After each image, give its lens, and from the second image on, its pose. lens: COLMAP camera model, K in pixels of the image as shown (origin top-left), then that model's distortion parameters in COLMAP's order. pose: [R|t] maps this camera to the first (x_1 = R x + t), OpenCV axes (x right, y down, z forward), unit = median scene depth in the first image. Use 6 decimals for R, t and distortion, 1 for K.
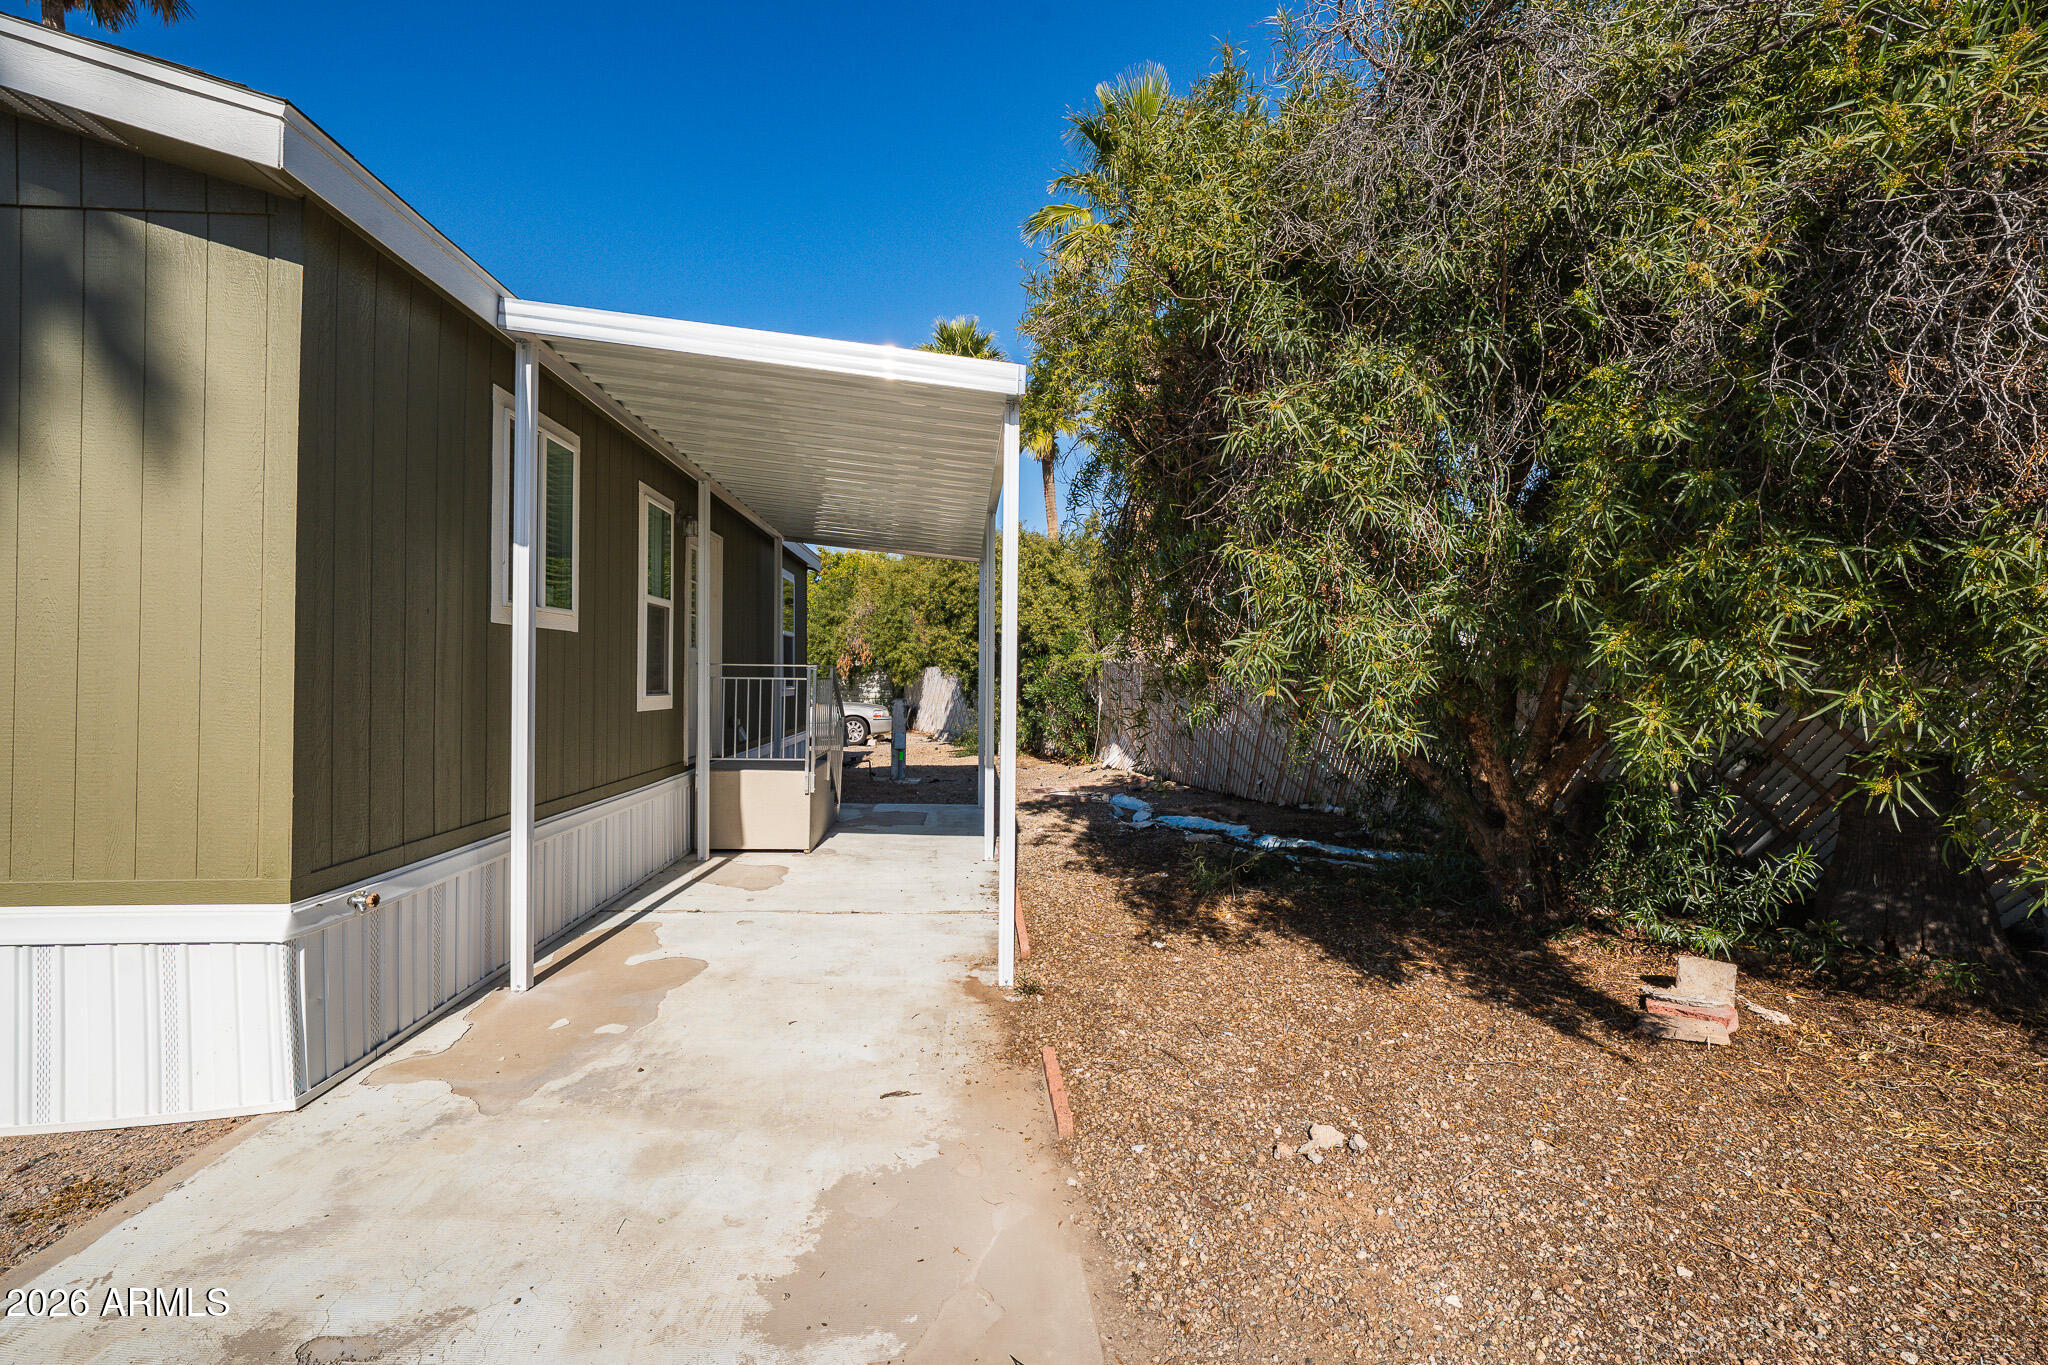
lens RADIAL K [[843.8, 0, 1024.0], [0, 843.8, 682.5], [0, 0, 1]] dist [0.002673, 0.000454]
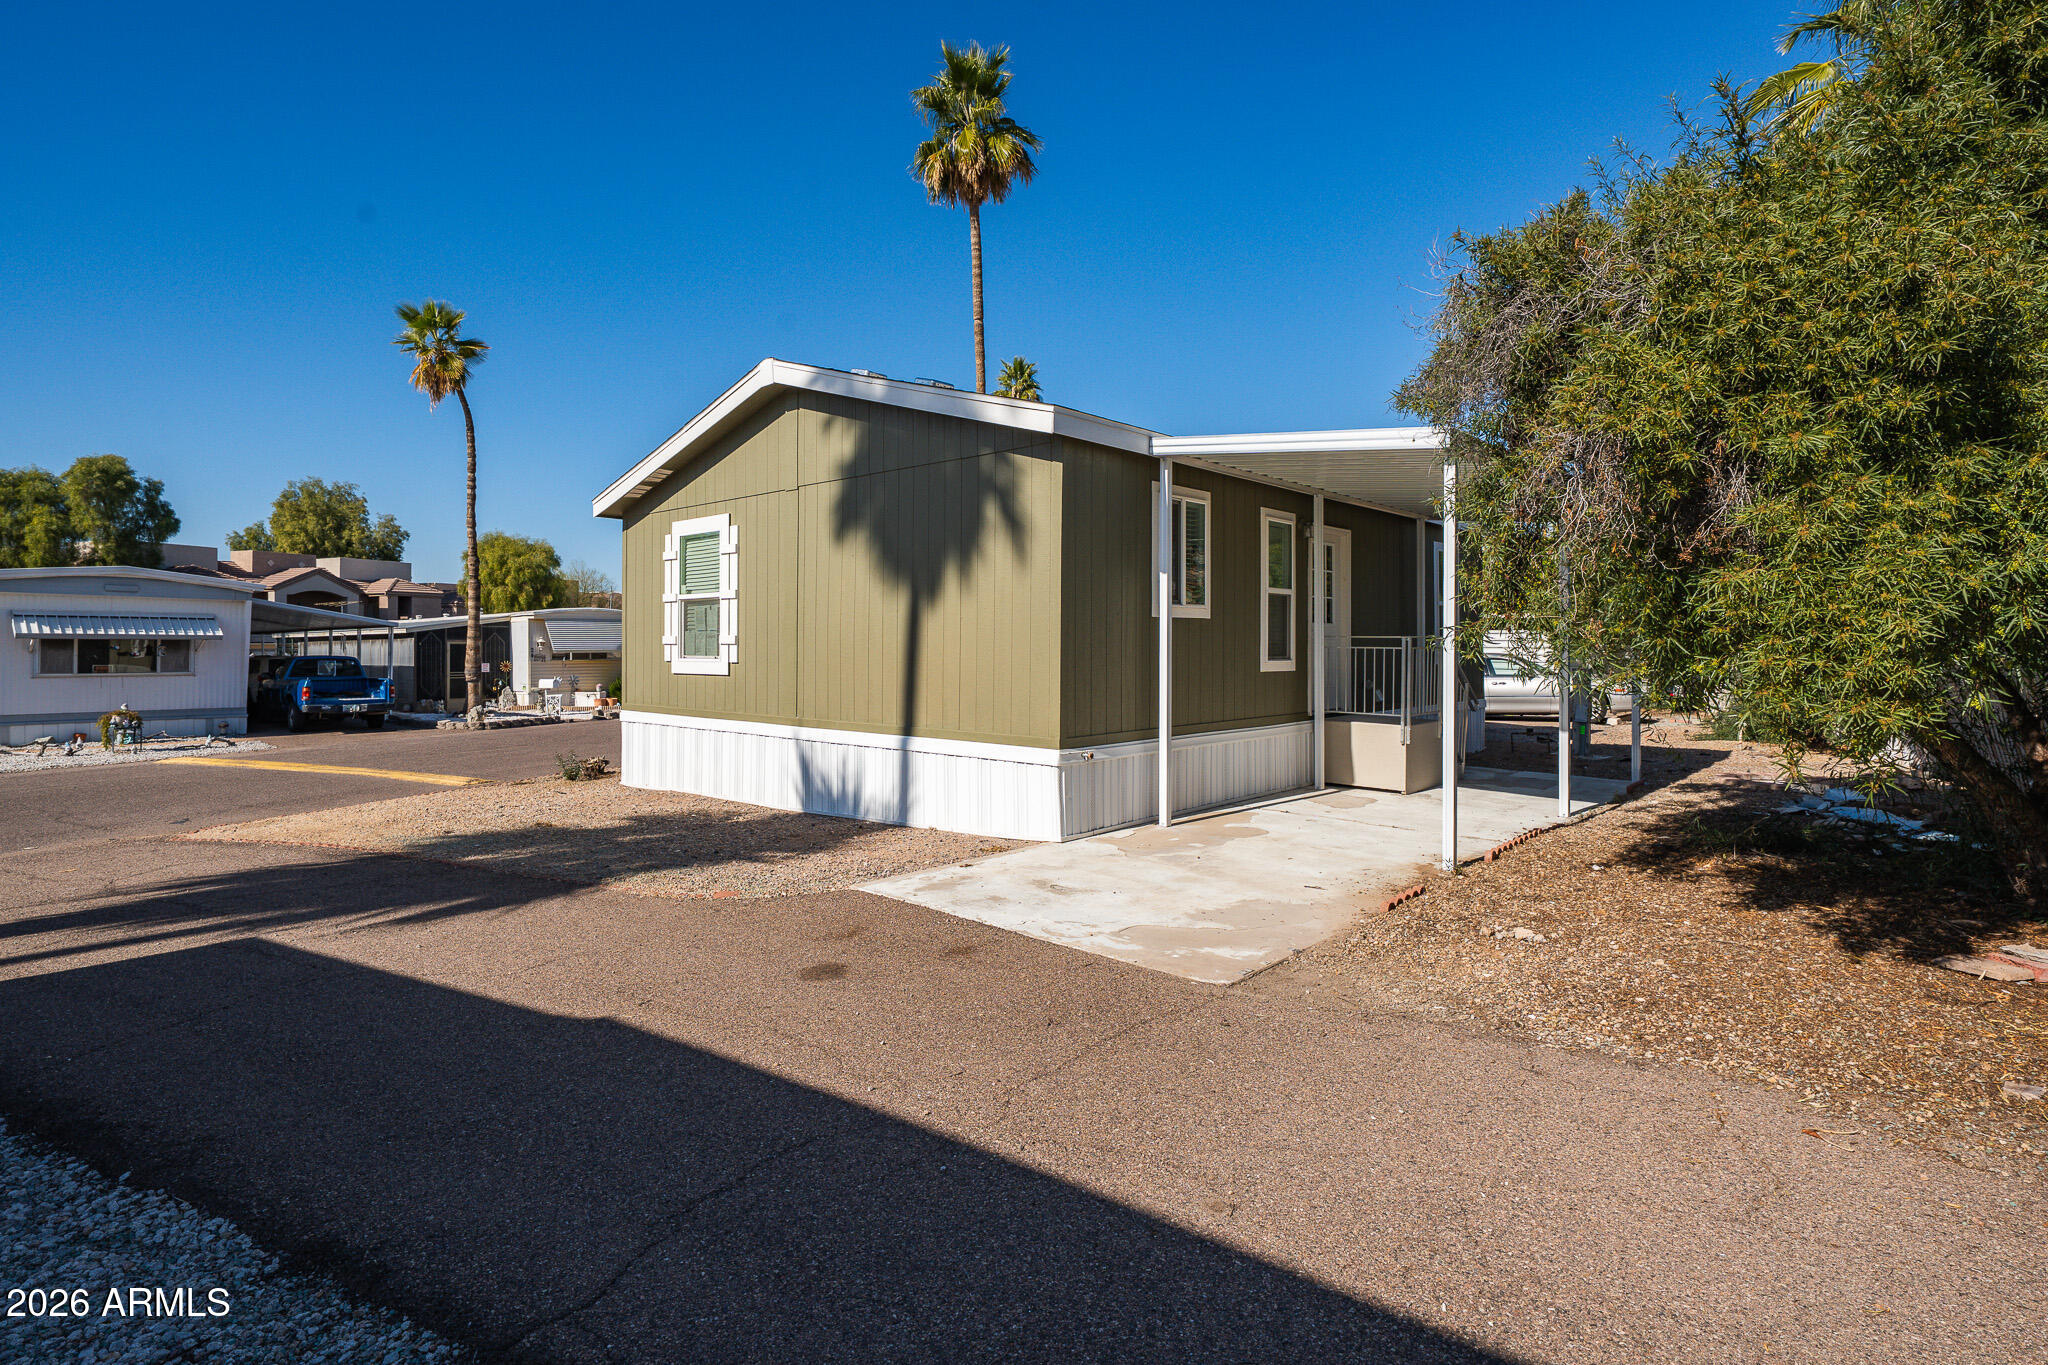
lens RADIAL K [[1055.5, 0, 1024.0], [0, 1055.5, 651.8], [0, 0, 1]] dist [-0.000052, -0.000005]
pose [[0.694258, -0.000342, -0.719726, 0.776879], [0.001632, 0.999998, 0.001099, -0.001908], [0.719724, -0.001937, 0.694257, -0.725368]]
